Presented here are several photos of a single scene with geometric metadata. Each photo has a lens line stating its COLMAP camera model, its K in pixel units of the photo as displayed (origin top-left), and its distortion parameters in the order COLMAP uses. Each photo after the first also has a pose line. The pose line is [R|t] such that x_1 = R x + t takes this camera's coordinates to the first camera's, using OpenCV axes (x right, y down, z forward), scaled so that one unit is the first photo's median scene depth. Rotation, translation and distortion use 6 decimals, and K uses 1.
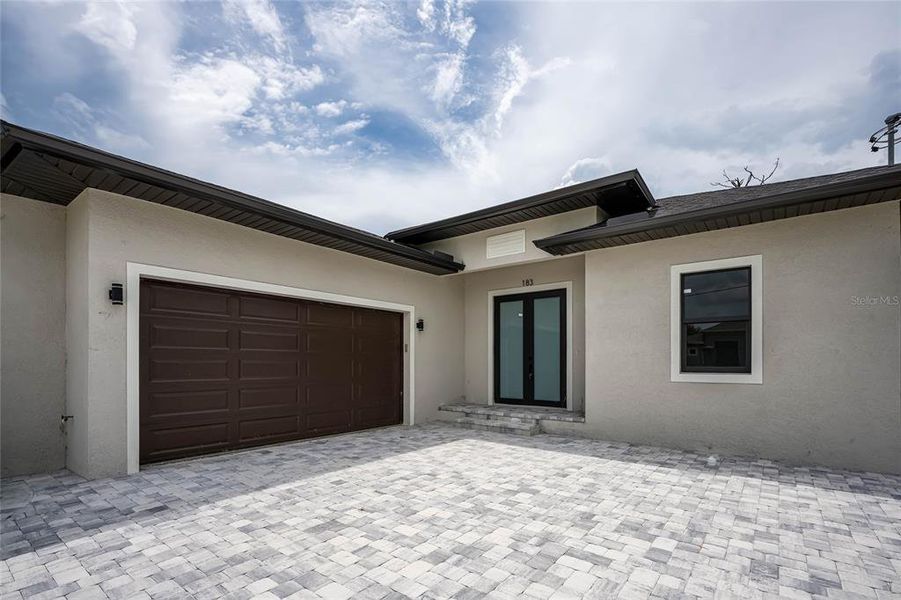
lens RADIAL K [[432.3, 0, 447.4], [0, 432.3, 354.3], [0, 0, 1]] dist [-0.004962, -0.001407]
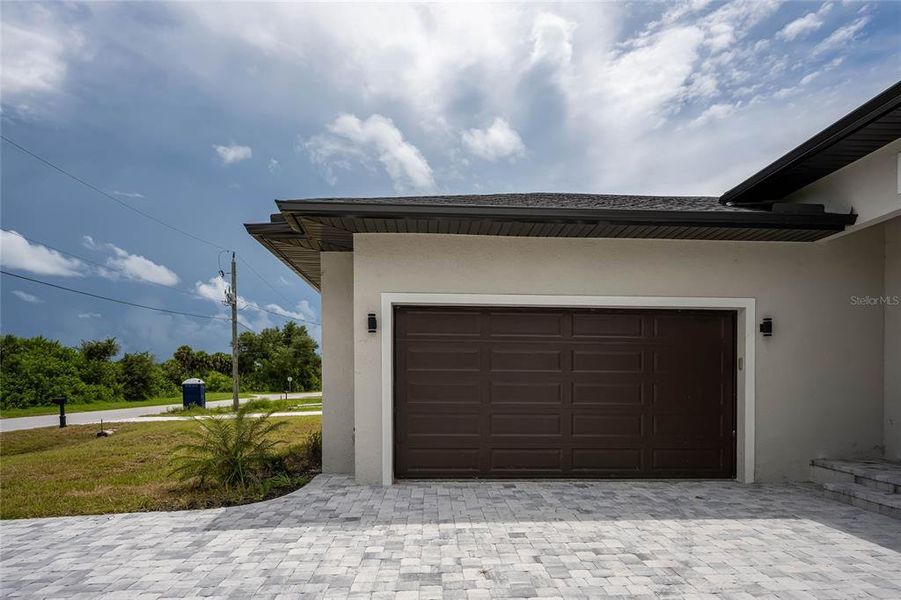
lens RADIAL K [[519.9, 0, 446.8], [0, 519.9, 380.8], [0, 0, 1]] dist [-0.003281, -0.001373]
pose [[0.642360, 0.000310, -0.766403, 0.218911], [0.009165, 0.999925, 0.008086, 0.000676], [0.766348, -0.012218, 0.642309, 0.153971]]
